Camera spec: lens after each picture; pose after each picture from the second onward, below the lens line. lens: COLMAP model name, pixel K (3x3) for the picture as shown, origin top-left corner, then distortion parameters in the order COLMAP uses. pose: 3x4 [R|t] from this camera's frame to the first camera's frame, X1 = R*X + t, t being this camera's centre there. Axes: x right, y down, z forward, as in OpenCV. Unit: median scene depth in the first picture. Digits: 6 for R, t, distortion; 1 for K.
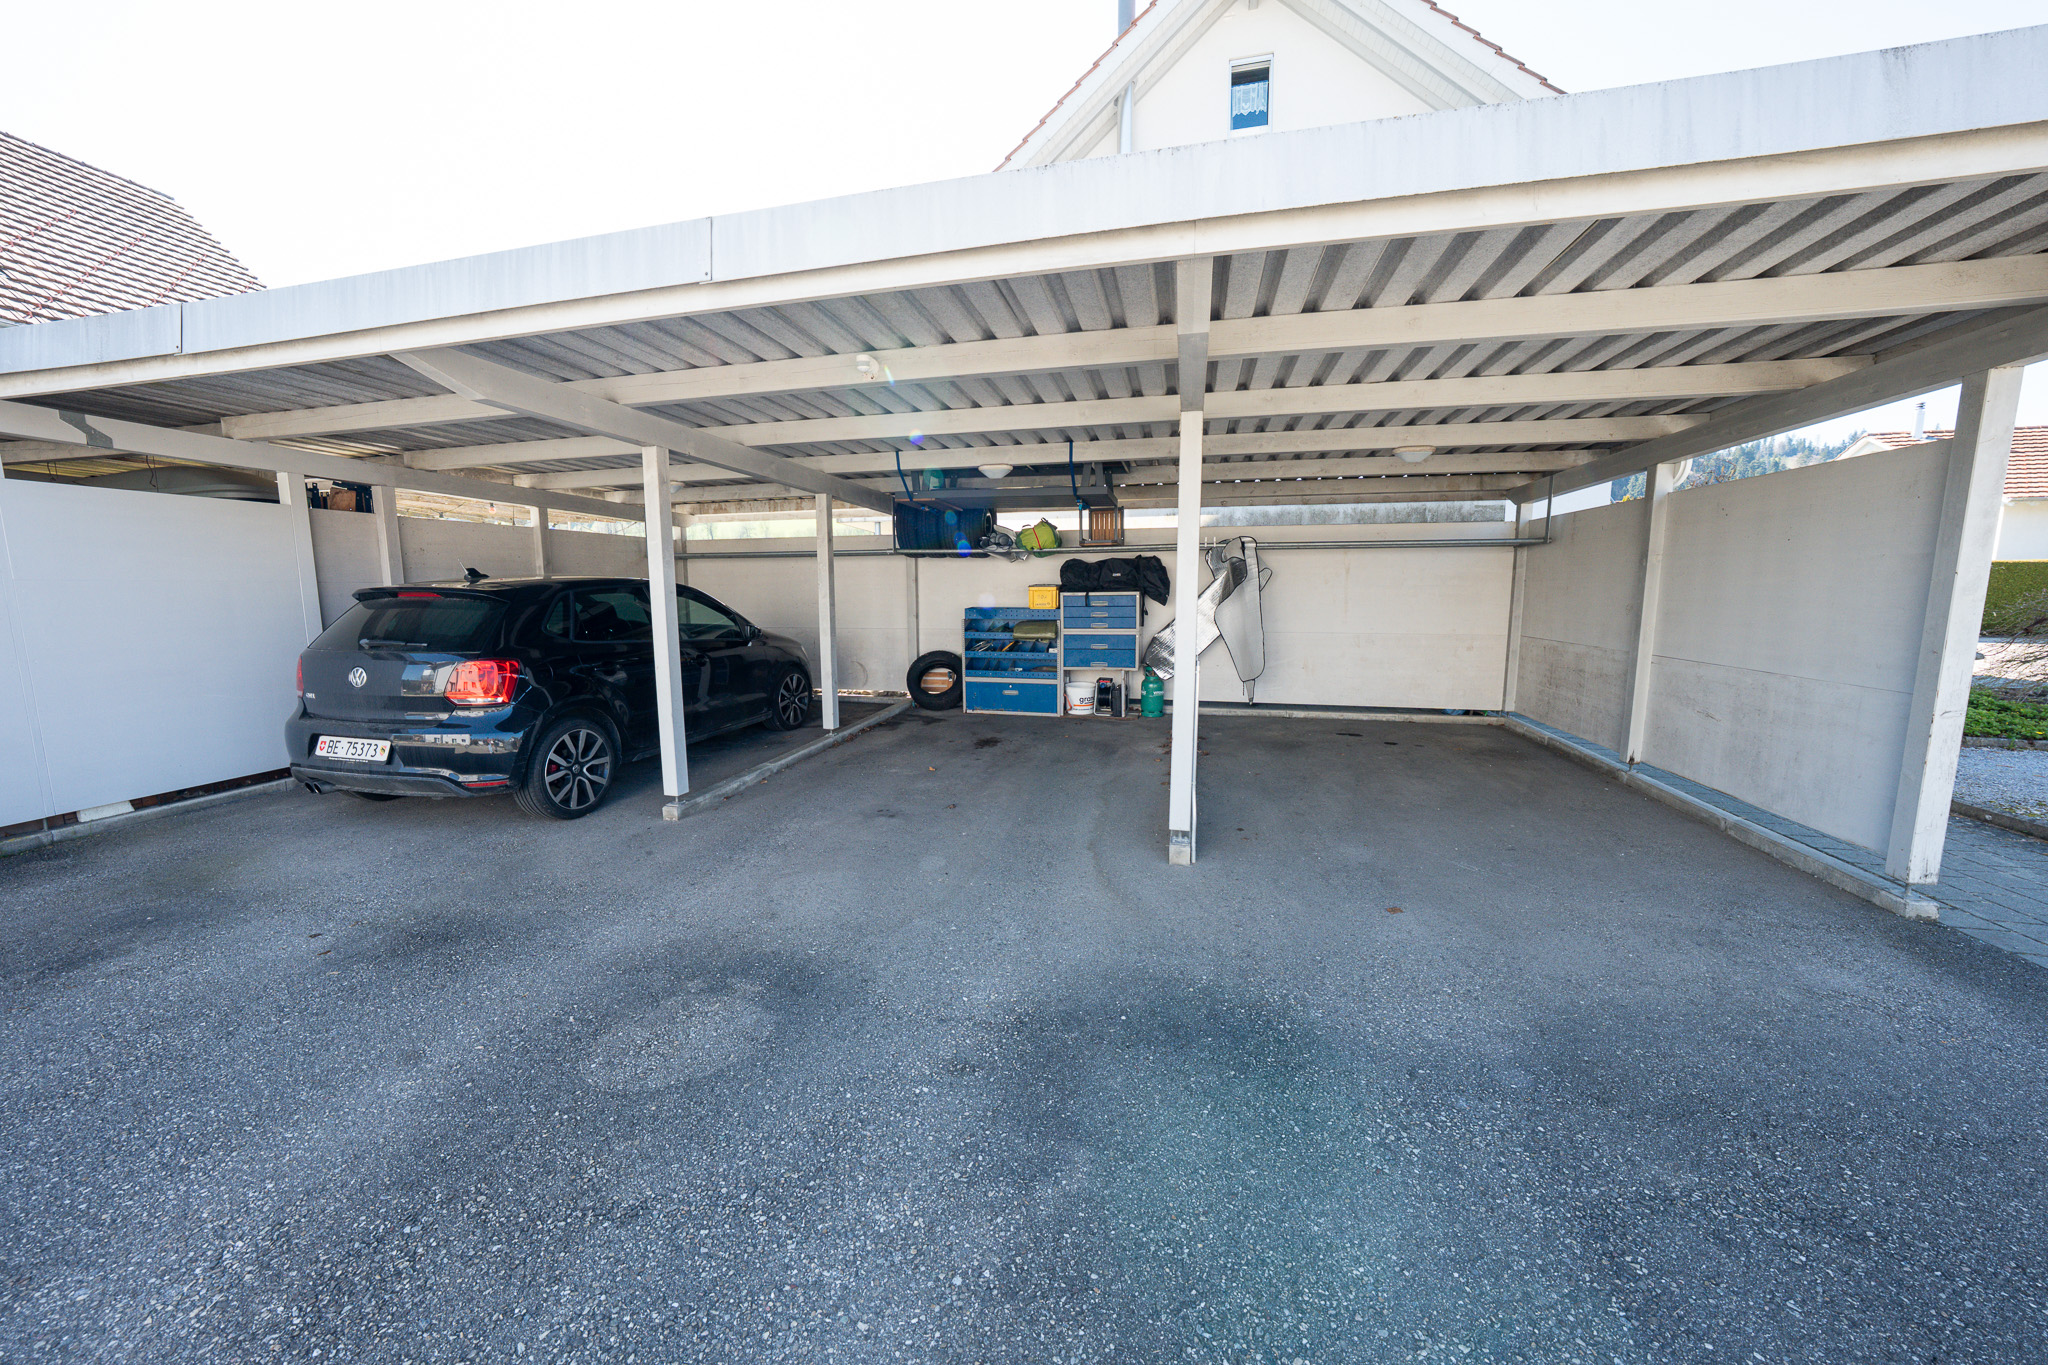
lens RADIAL K [[703.2, 0, 1029.2], [0, 703.2, 680.0], [0, 0, 1]] dist [-0.017244, -0.000047]
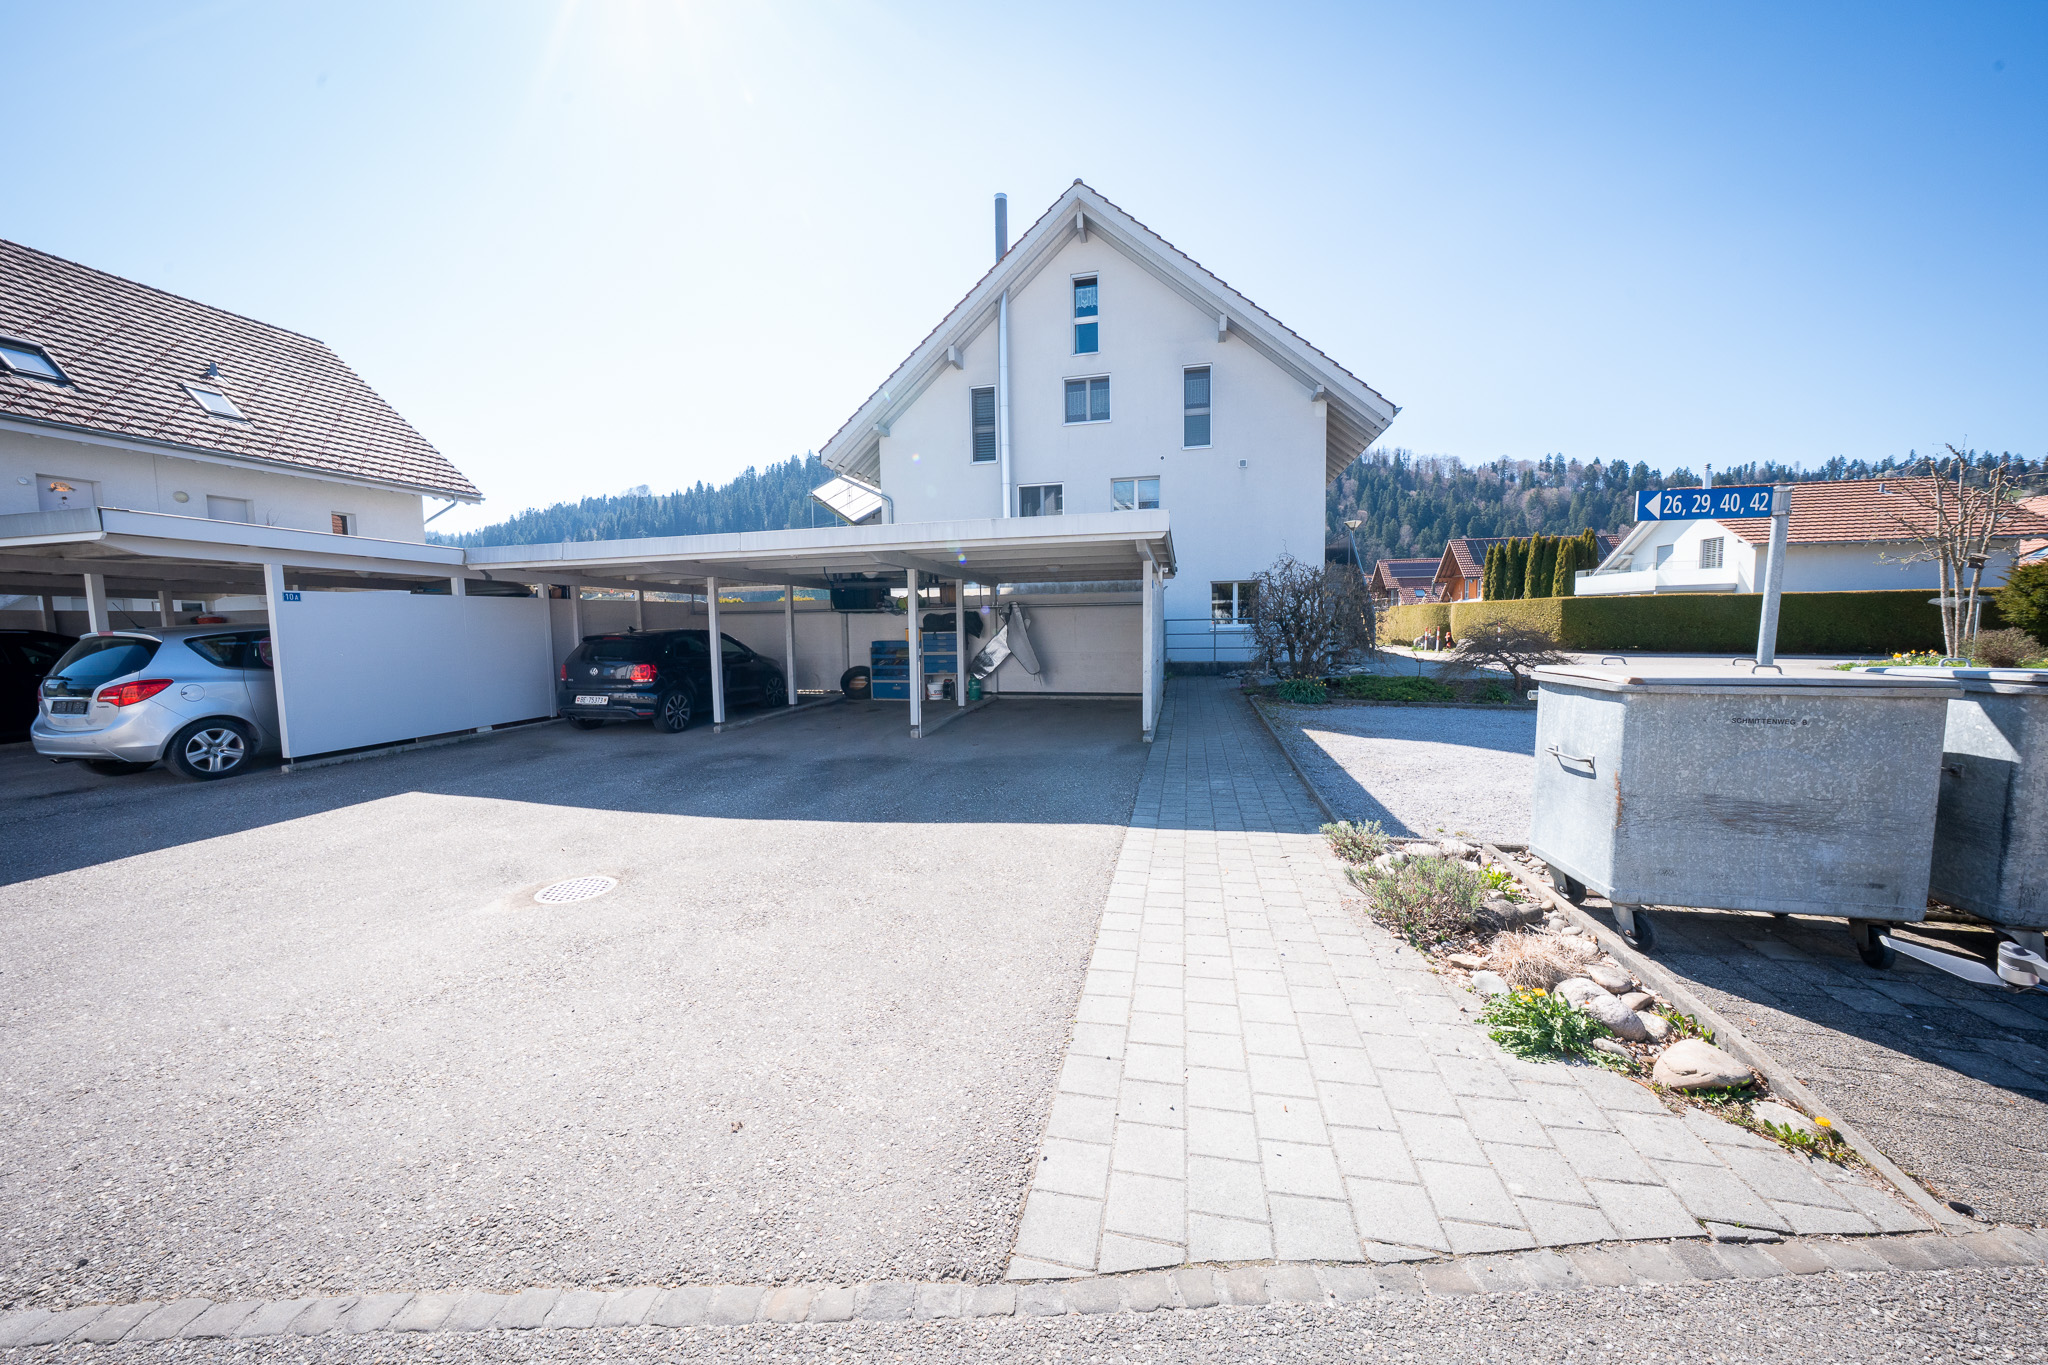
lens RADIAL K [[703.2, 0, 1021.0], [0, 703.2, 689.1], [0, 0, 1]] dist [-0.017244, -0.000047]
pose [[0.999789, -0.010951, -0.017385, 0.379800], [0.010361, 0.999378, -0.033708, 0.098976], [0.017744, 0.033521, 0.999280, -0.923325]]
